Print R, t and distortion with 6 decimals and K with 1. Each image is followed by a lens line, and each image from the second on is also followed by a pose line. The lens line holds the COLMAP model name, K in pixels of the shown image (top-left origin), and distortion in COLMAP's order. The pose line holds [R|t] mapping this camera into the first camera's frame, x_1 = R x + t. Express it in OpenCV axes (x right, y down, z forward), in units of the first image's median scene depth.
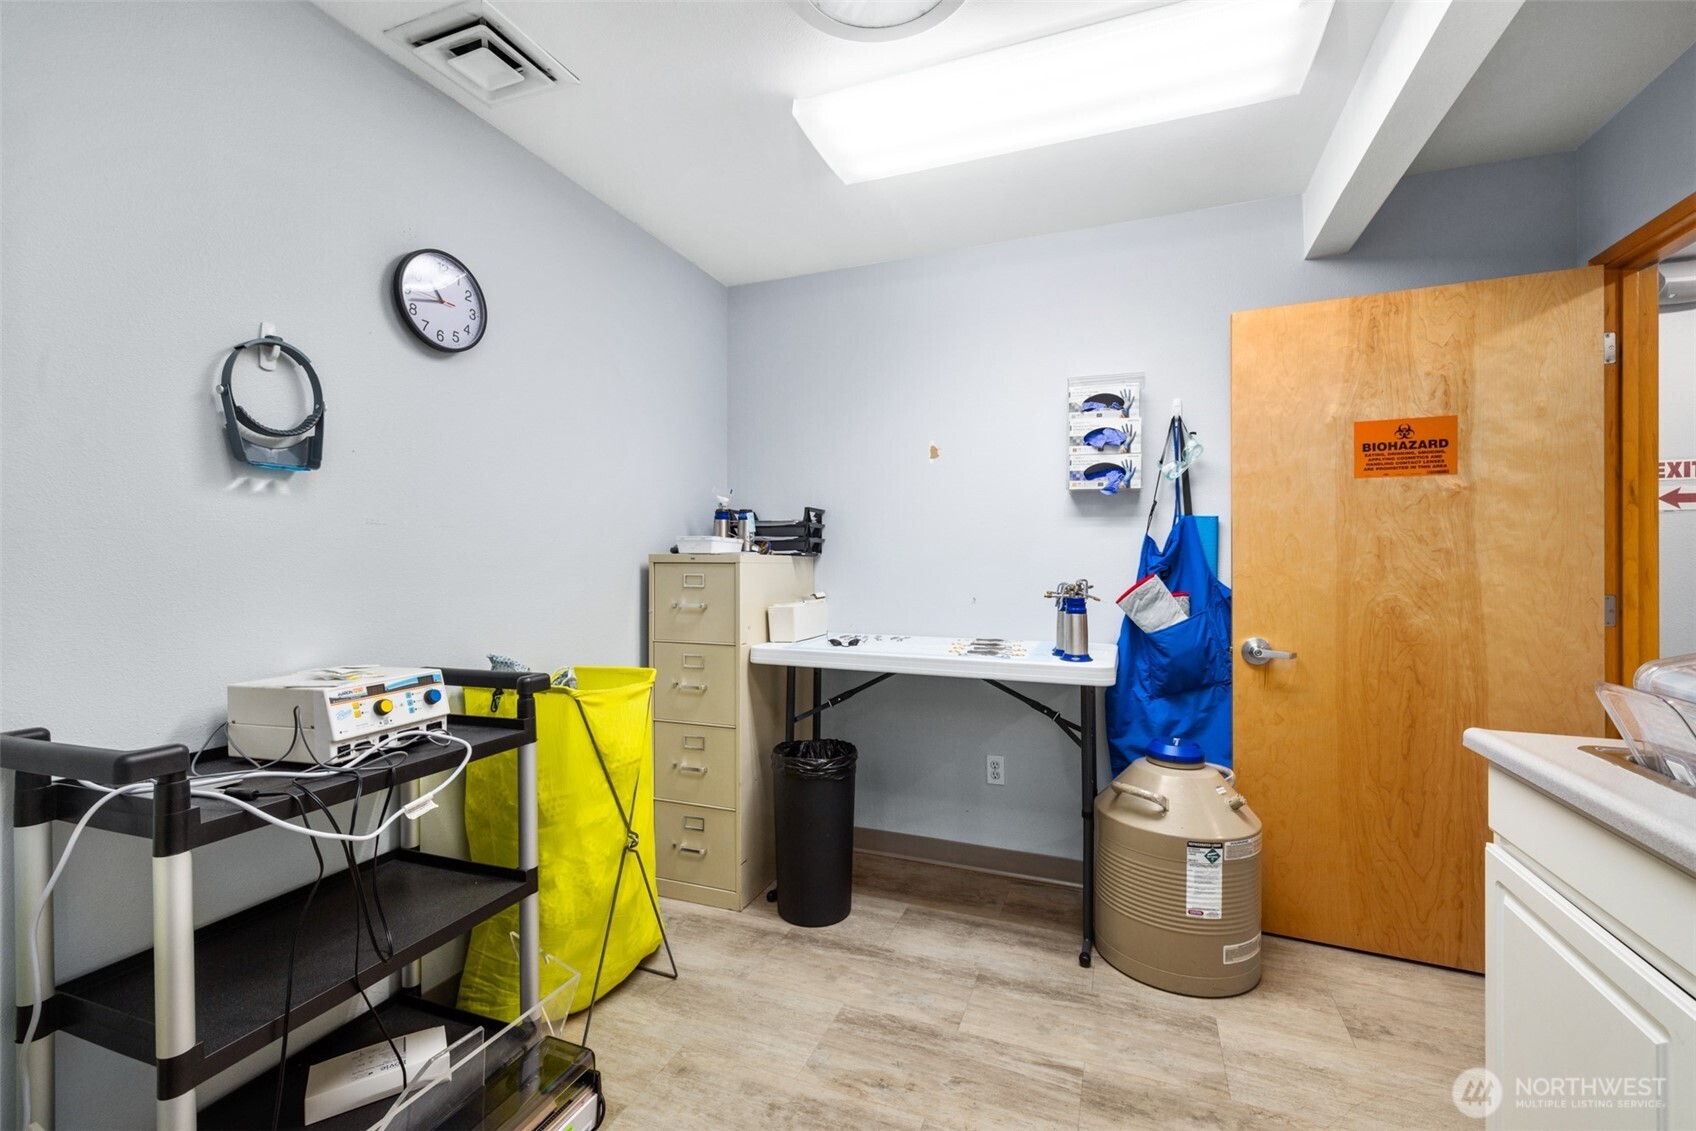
lens RADIAL K [[728.0, 0, 843.6], [0, 728.0, 558.4], [0, 0, 1]] dist [0.003659, 0.000624]
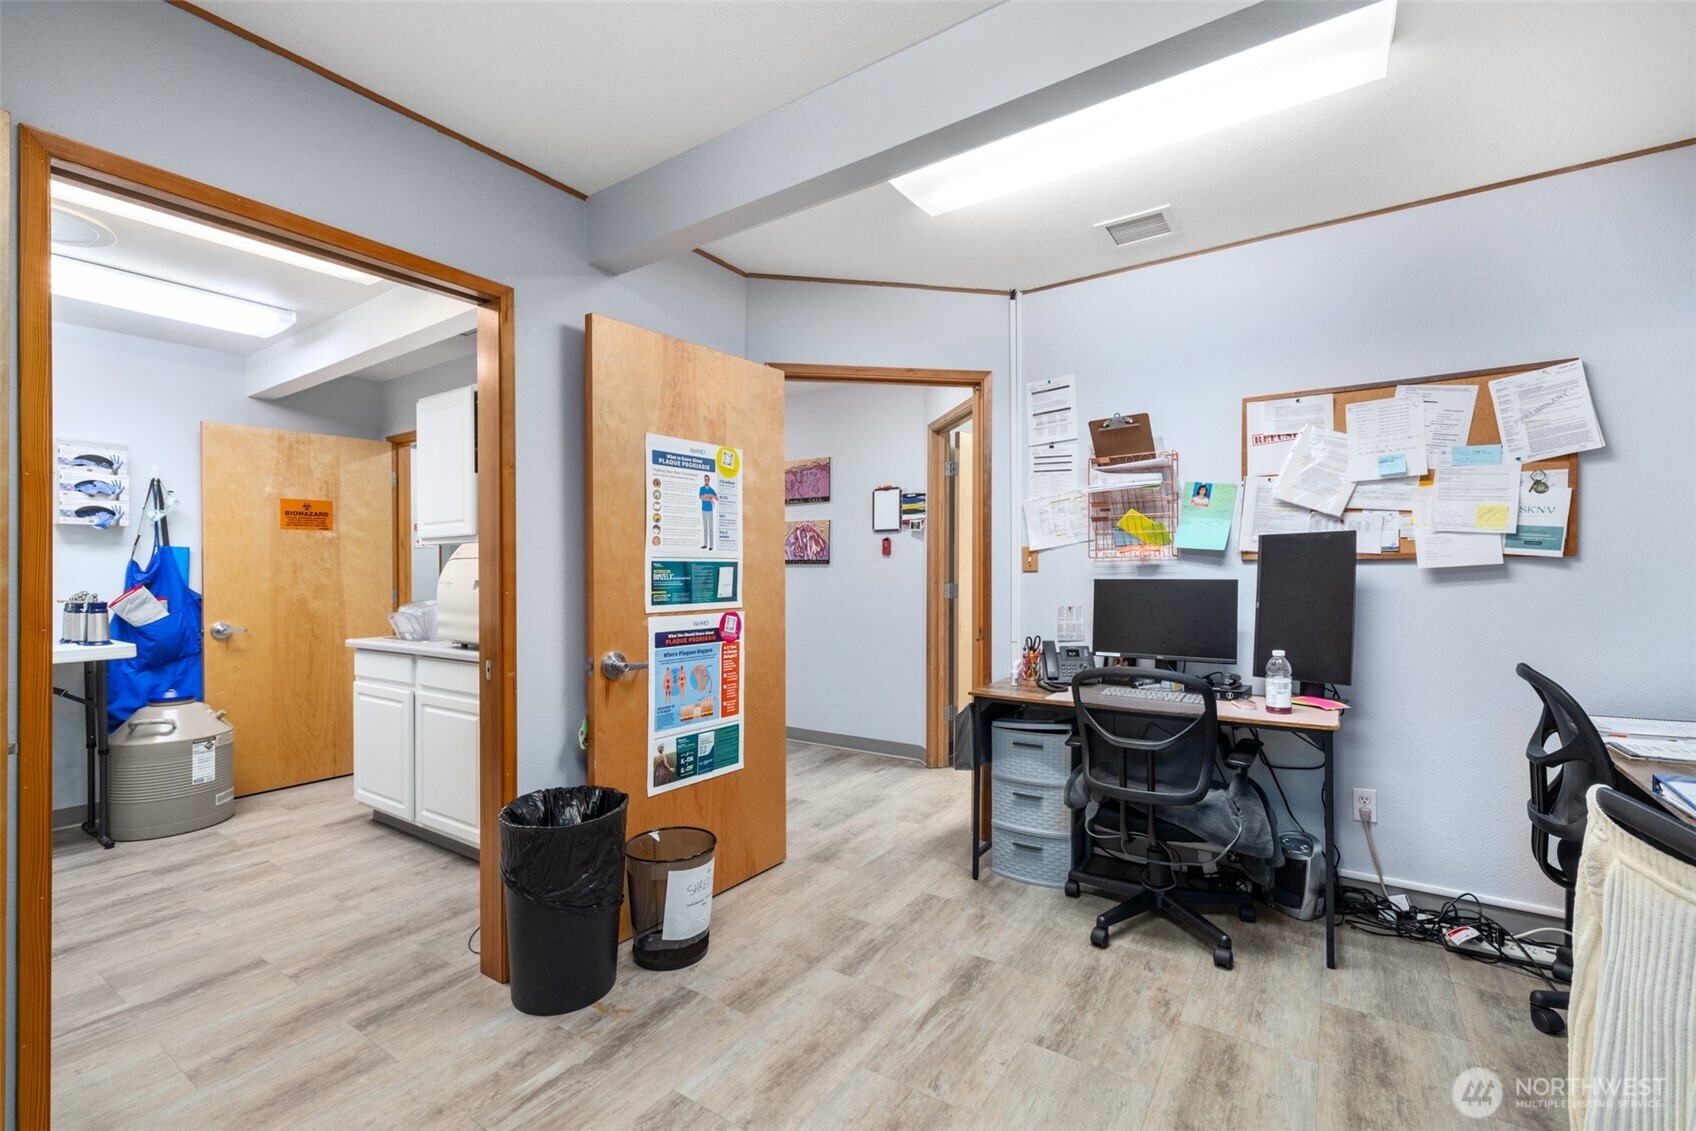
lens RADIAL K [[728.0, 0, 838.9], [0, 728.0, 558.8], [0, 0, 1]] dist [0.003659, 0.000624]
pose [[0.218541, 0.008645, 0.975789, -0.761115], [0.013194, 0.999843, -0.011813, 0.003536], [-0.975738, 0.015456, 0.218393, -0.745448]]
